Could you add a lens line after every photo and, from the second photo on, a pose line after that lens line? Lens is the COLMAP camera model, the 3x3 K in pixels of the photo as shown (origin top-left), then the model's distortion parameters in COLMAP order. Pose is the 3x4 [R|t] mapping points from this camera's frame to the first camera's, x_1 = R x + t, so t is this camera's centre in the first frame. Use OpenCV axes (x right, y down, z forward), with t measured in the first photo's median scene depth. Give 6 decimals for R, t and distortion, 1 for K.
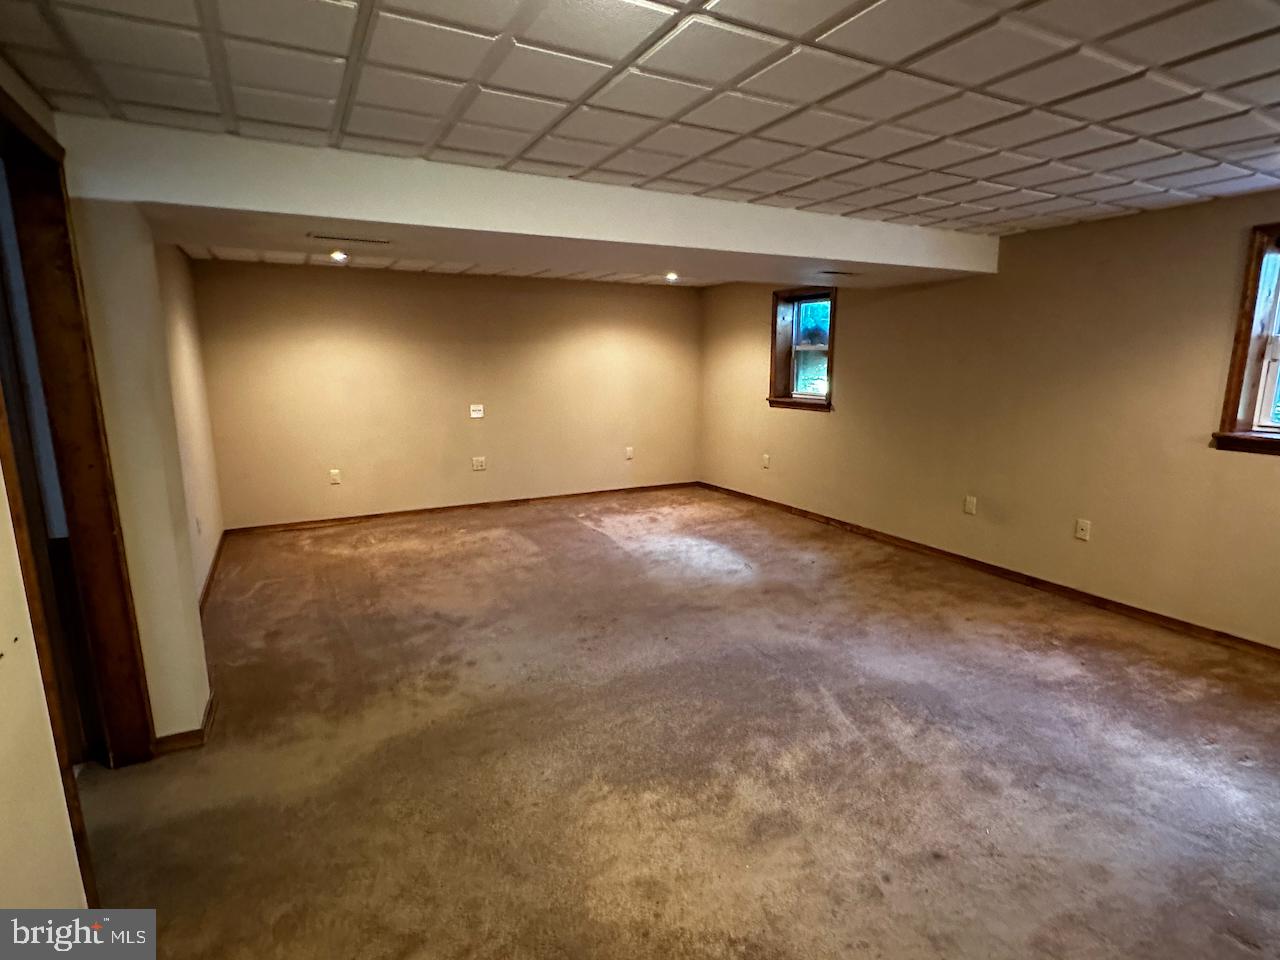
lens RADIAL K [[664.2, 0, 640.0], [0, 664.2, 480.0], [0, 0, 1]] dist [0.000683, 0.025395]
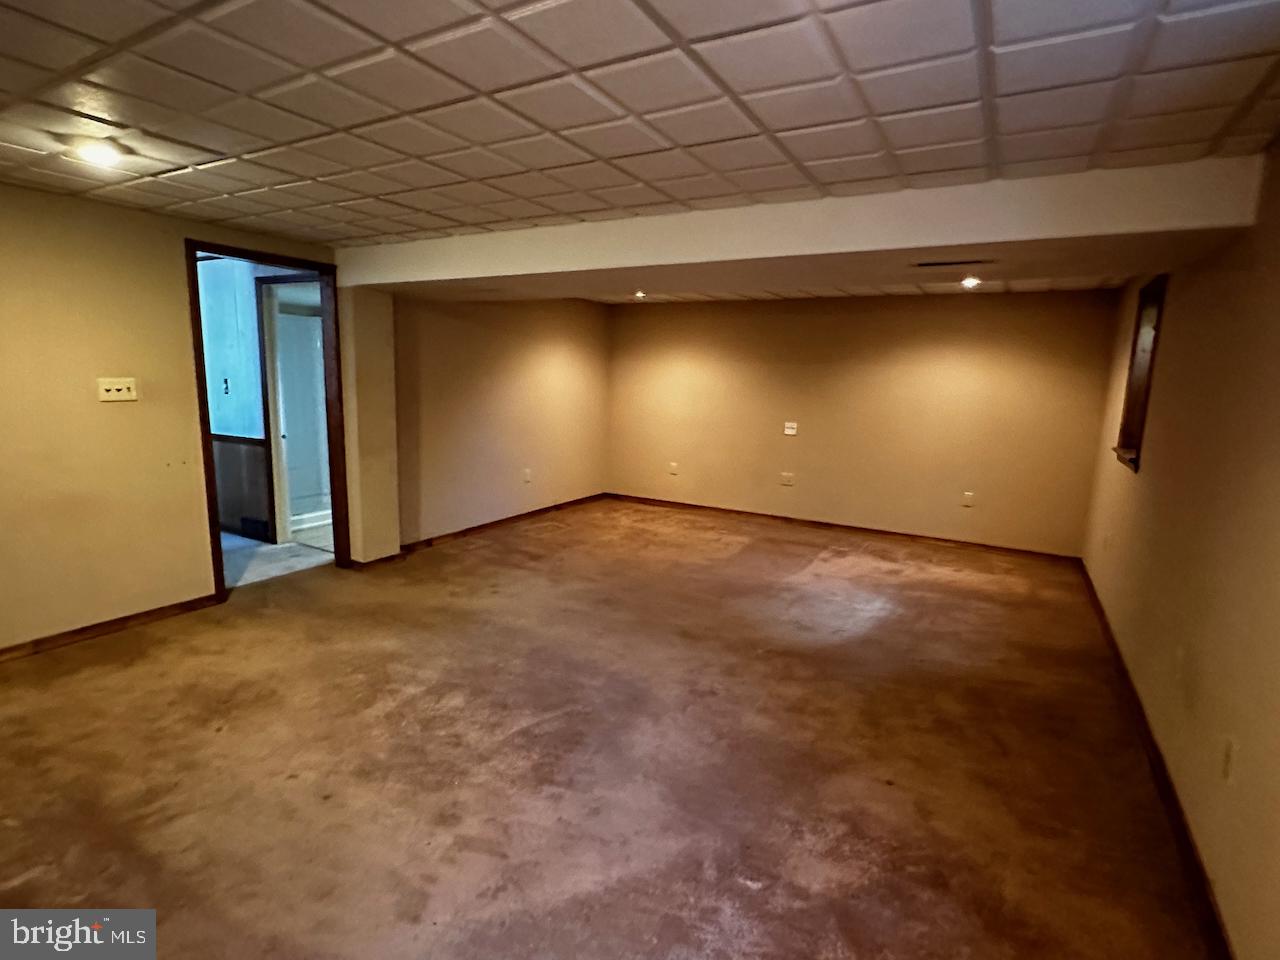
lens RADIAL K [[664.2, 0, 640.0], [0, 664.2, 480.0], [0, 0, 1]] dist [0.000683, 0.025395]
pose [[0.530412, 0.151794, -0.834039, 0.695650], [-0.186094, 0.980690, 0.060137, -0.058713], [0.827062, 0.123312, 0.548418, 0.330683]]
